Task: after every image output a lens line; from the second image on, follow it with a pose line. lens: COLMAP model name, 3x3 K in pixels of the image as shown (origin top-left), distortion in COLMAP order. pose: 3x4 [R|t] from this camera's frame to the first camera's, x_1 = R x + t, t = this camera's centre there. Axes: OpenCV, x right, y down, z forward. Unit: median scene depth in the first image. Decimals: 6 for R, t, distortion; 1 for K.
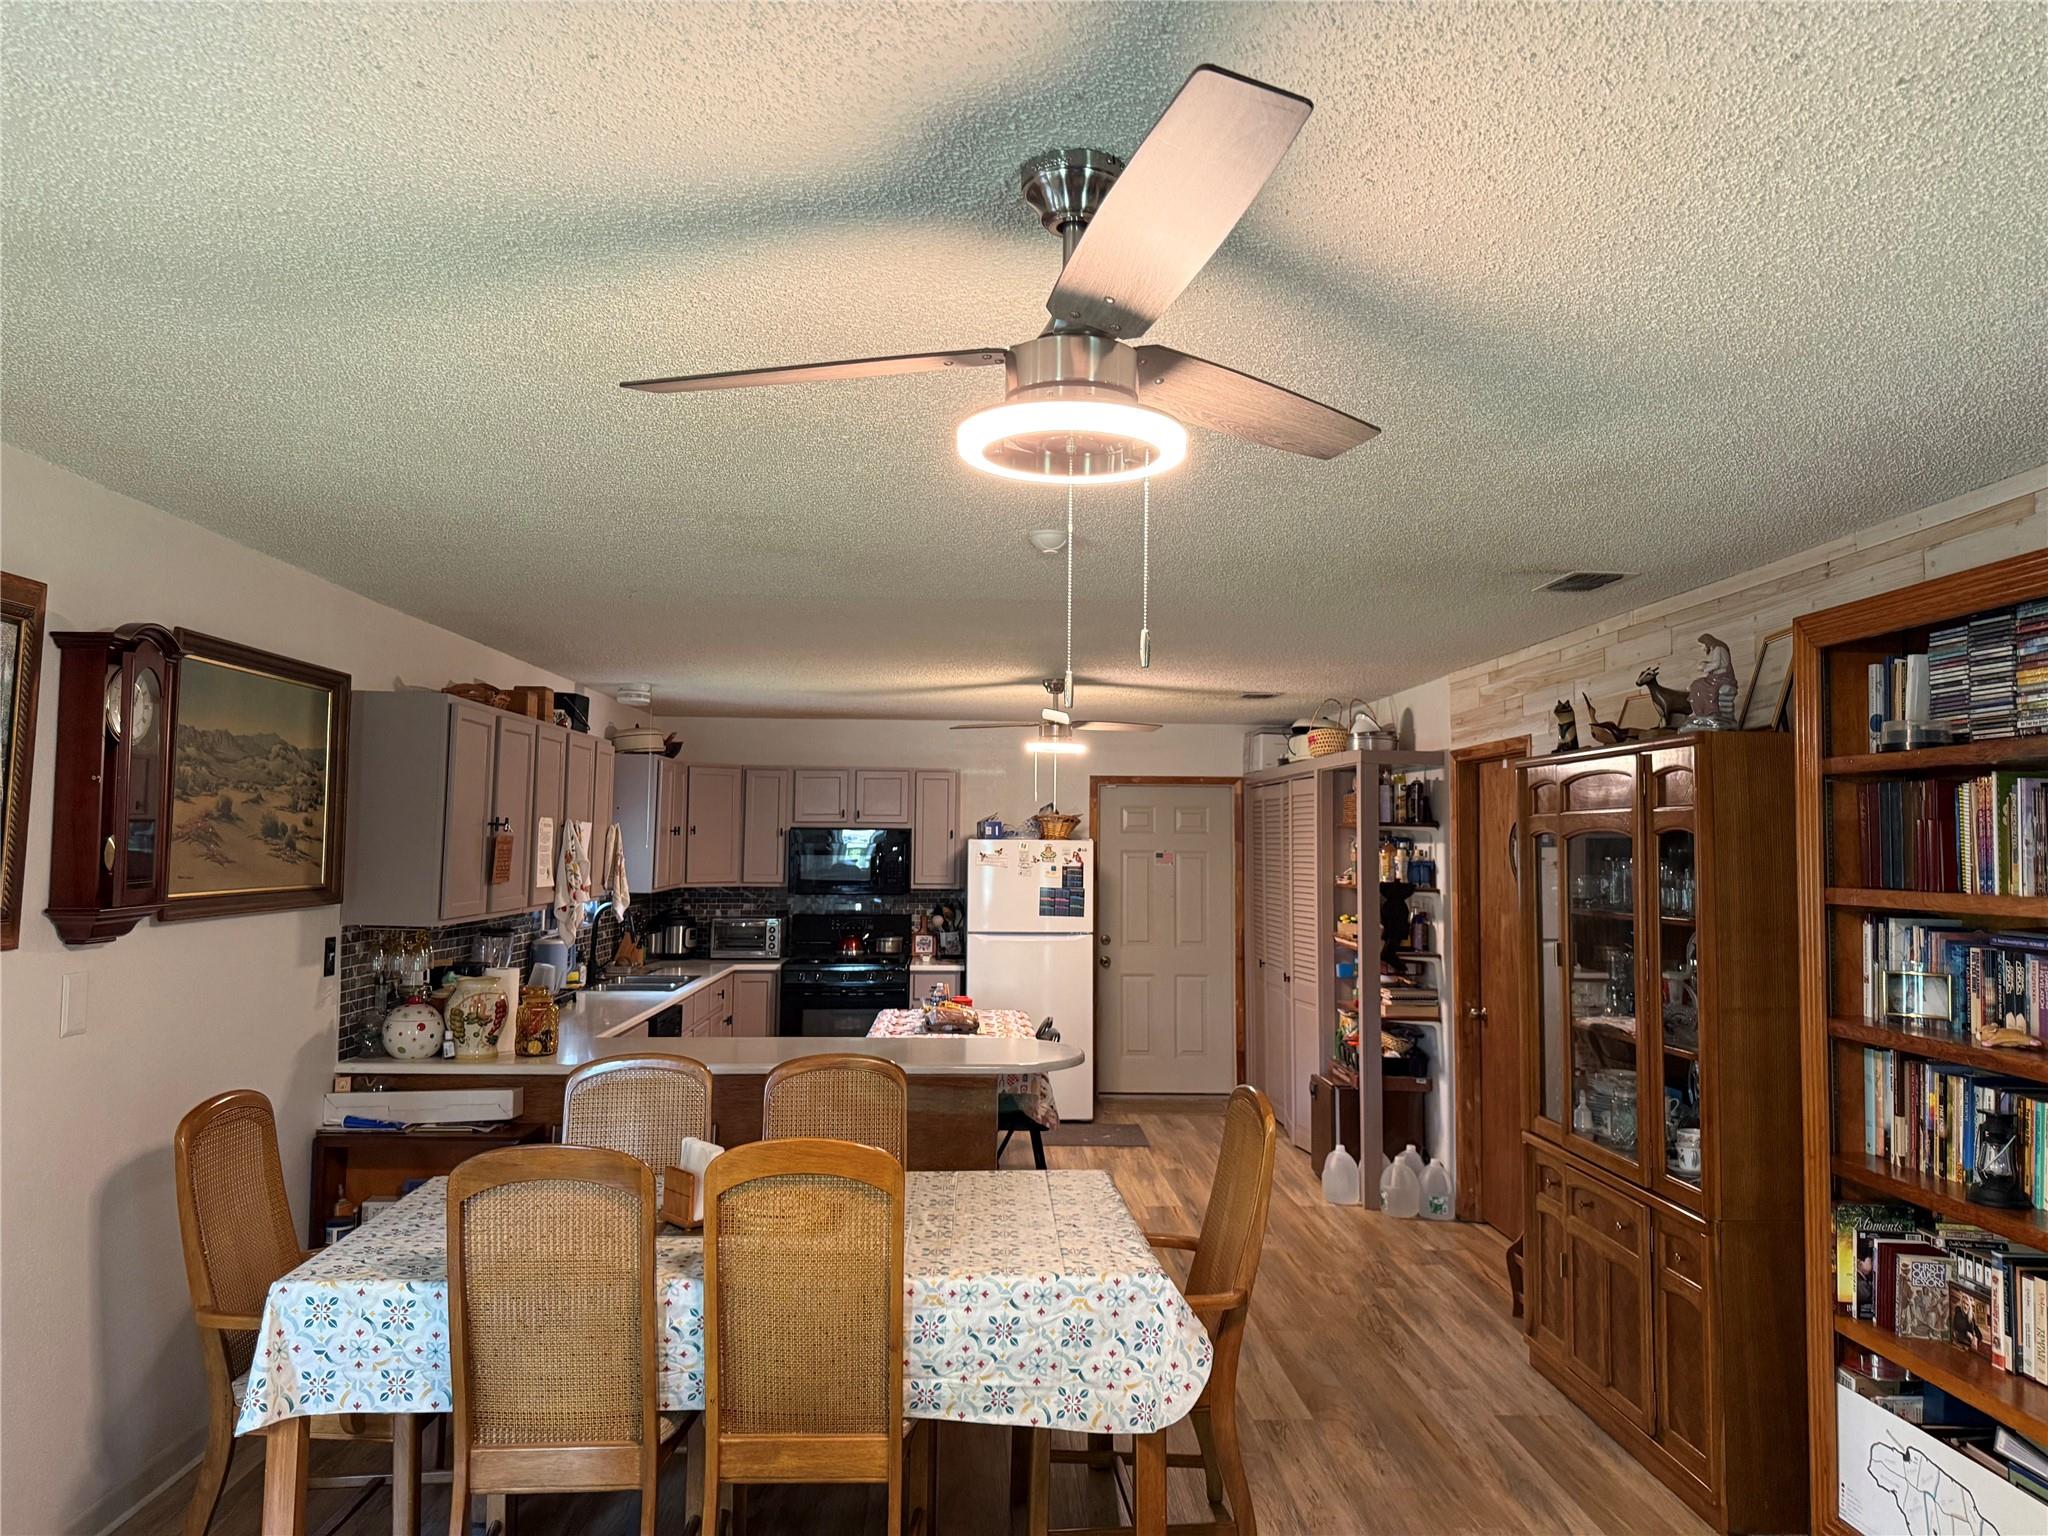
lens RADIAL K [[1446.8, 0, 1026.2], [0, 1446.8, 769.1], [0, 0, 1]] dist [0.048545, -0.039502]
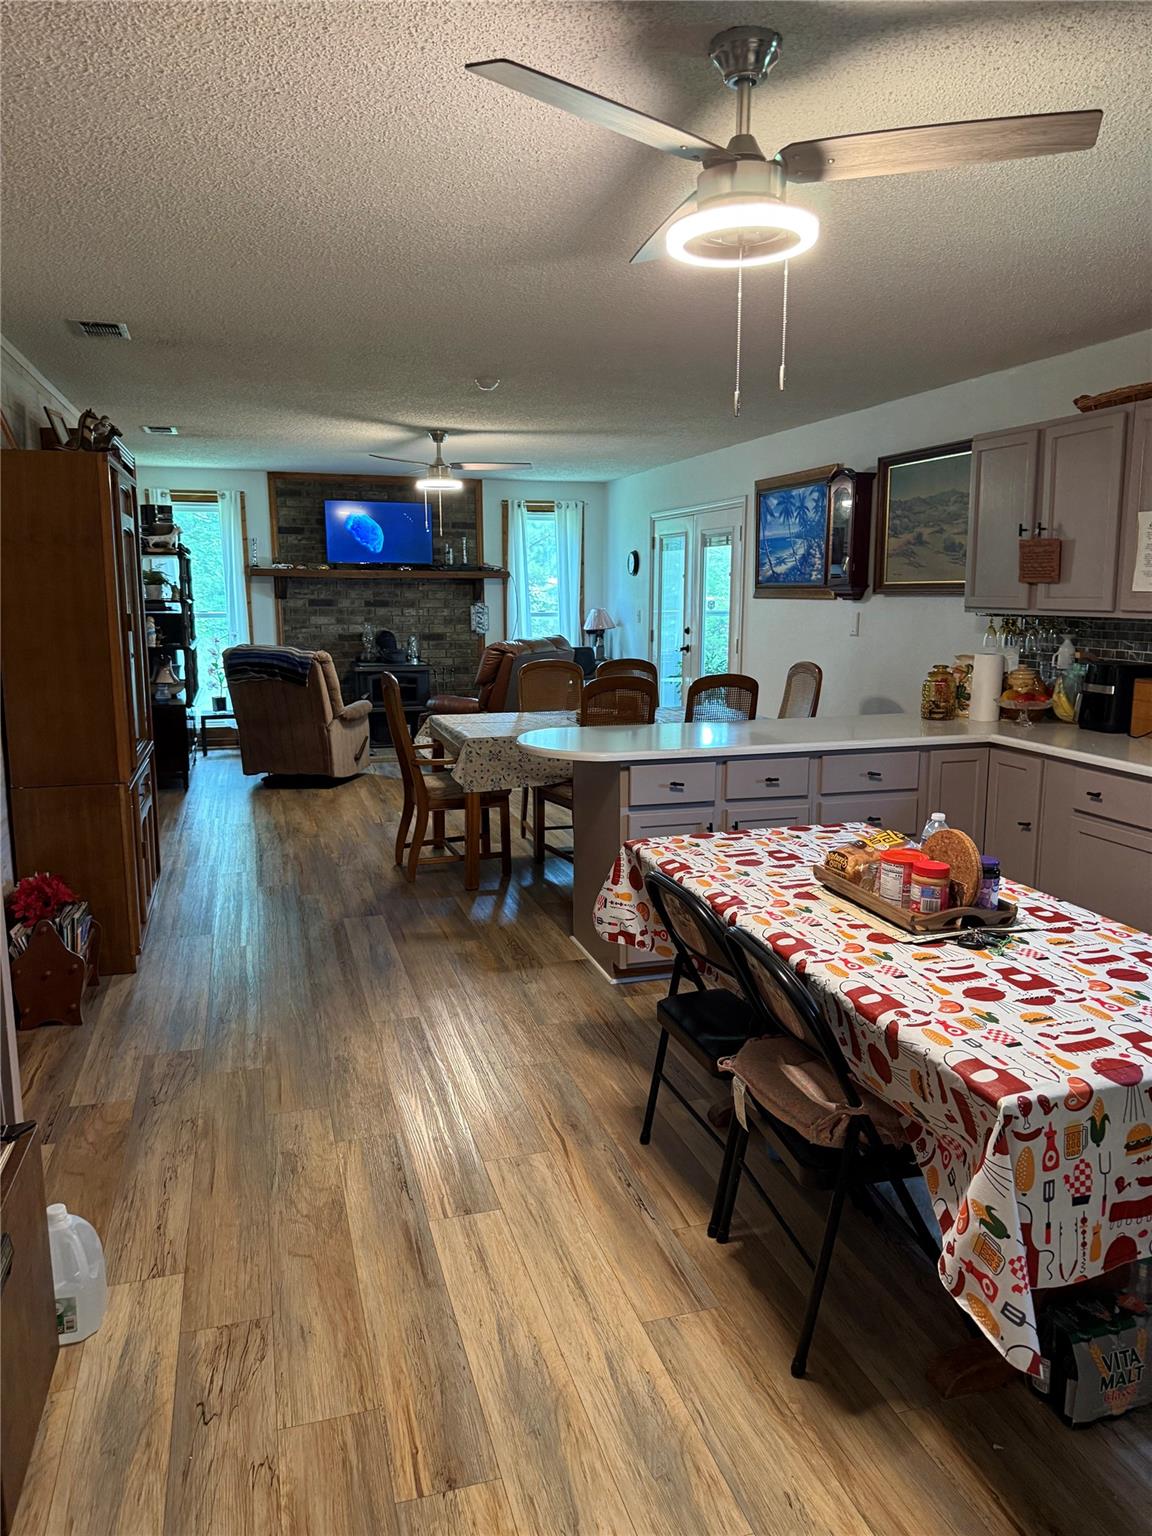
lens RADIAL K [[1085.1, 0, 578.9], [0, 1085.1, 772.8], [0, 0, 1]] dist [0.048545, -0.039502]
pose [[-0.970451, 0.036278, -0.238555, 0.230812], [0.009255, 0.993502, 0.113440, 0.161427], [0.241120, 0.107880, -0.964481, 2.251229]]
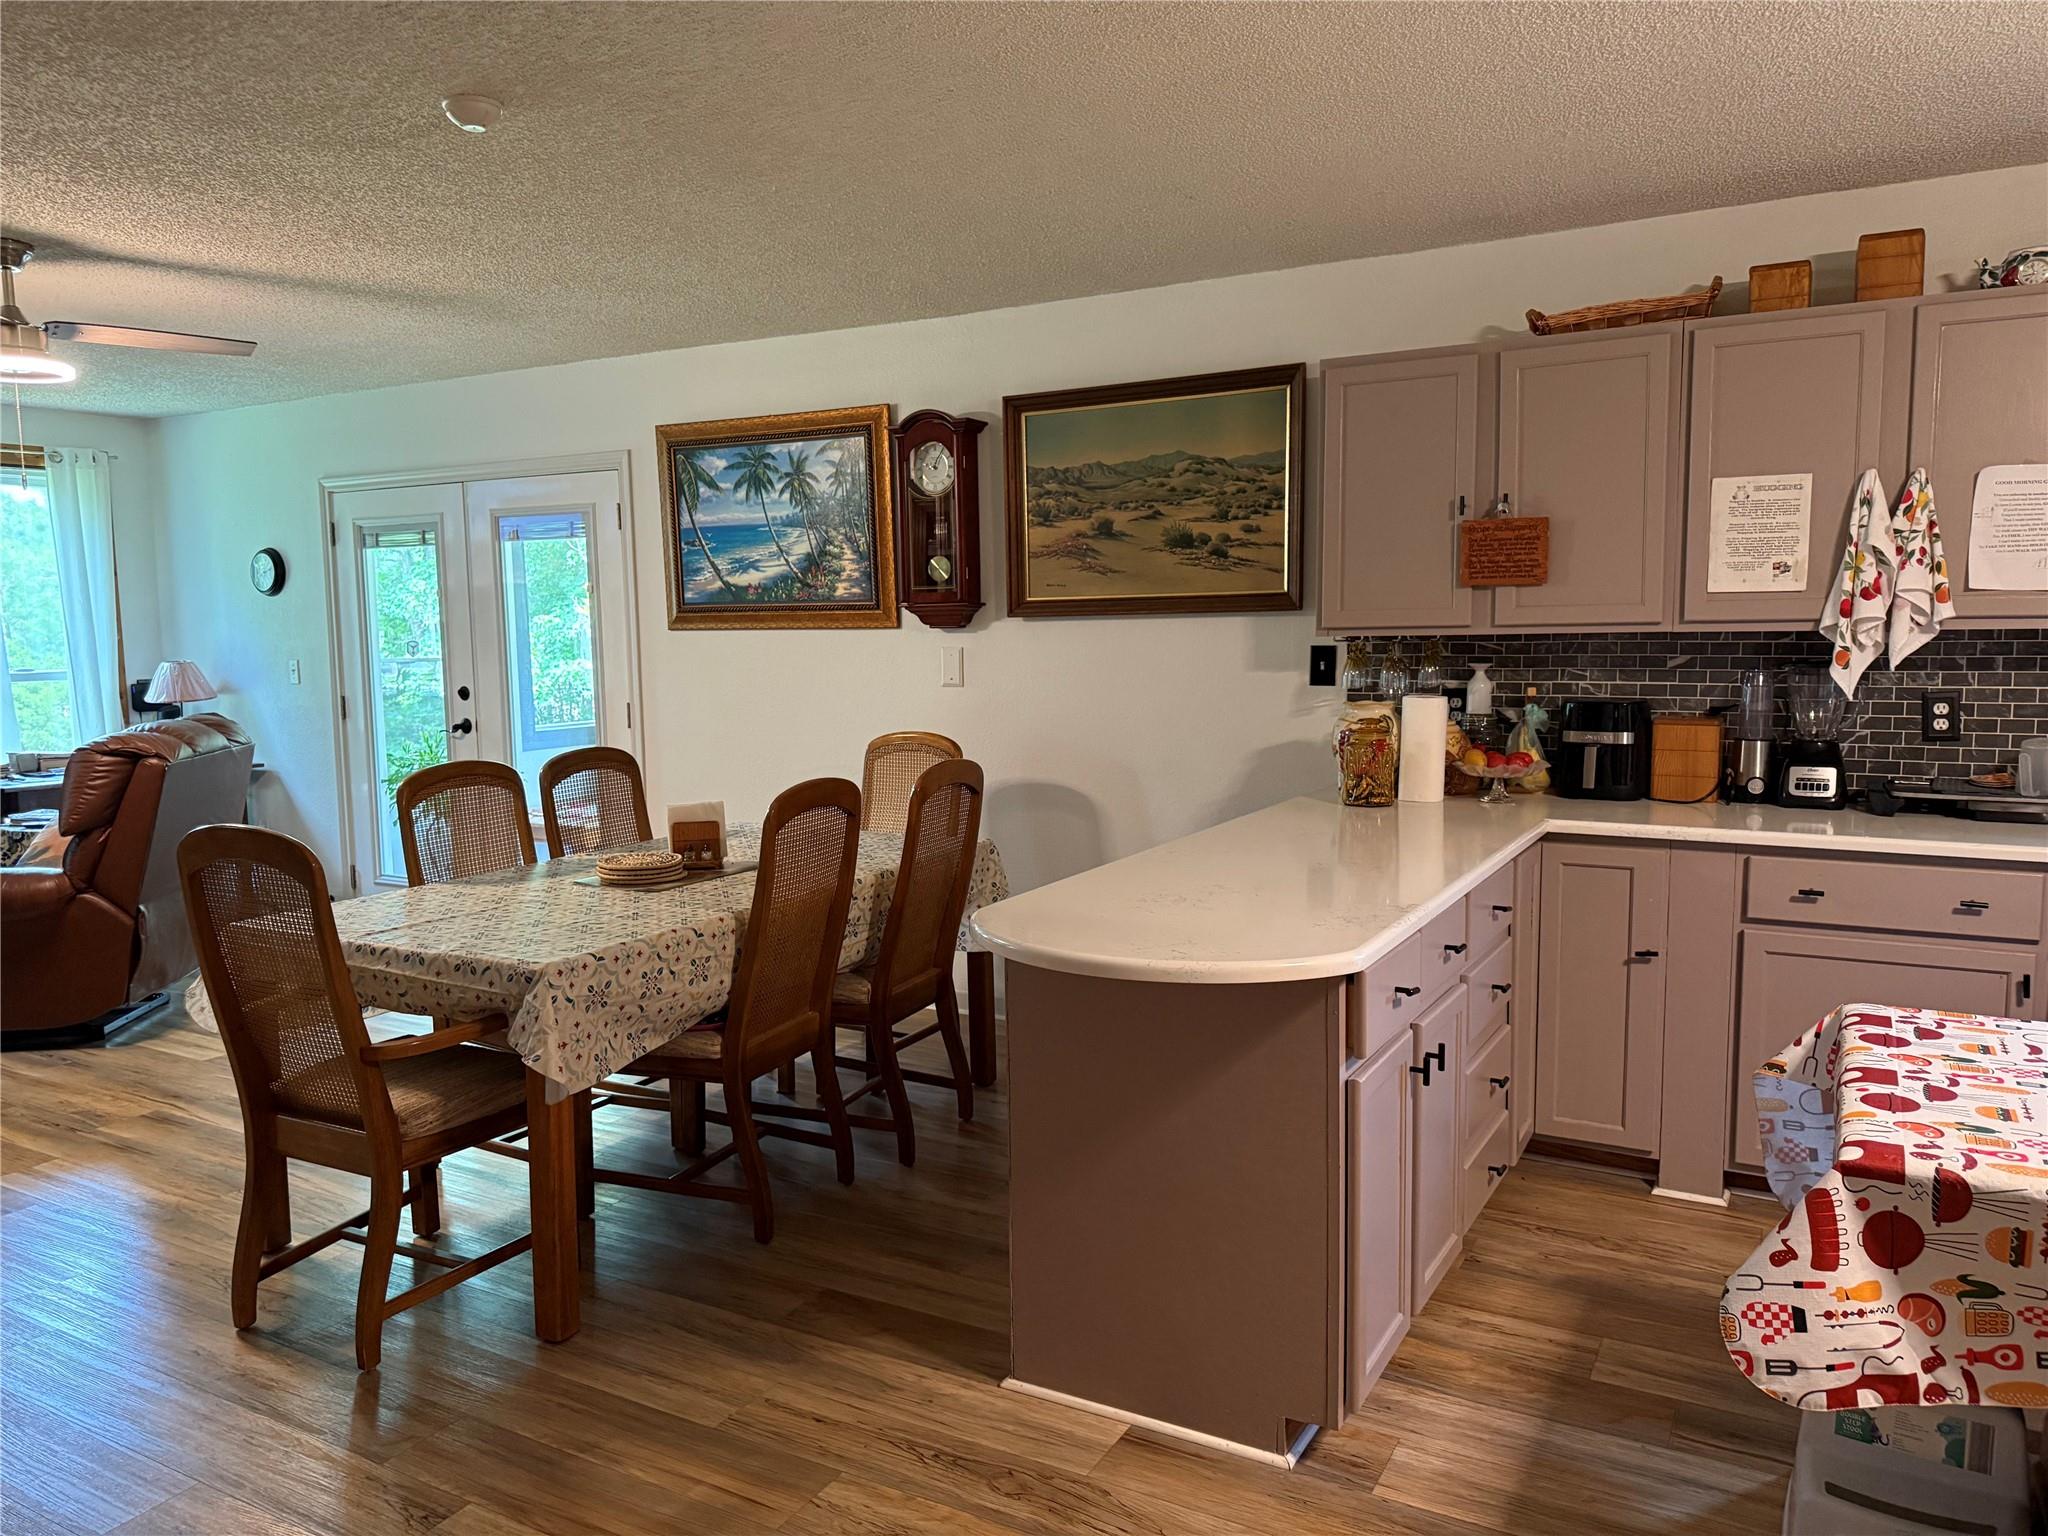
lens RADIAL K [[1446.8, 0, 1021.2], [0, 1446.8, 761.8], [0, 0, 1]] dist [0.048545, -0.039502]
pose [[-0.531962, 0.083939, -0.842598, 0.505386], [0.058719, 0.996336, 0.062183, 0.138605], [0.844730, -0.016398, -0.534942, 1.545266]]
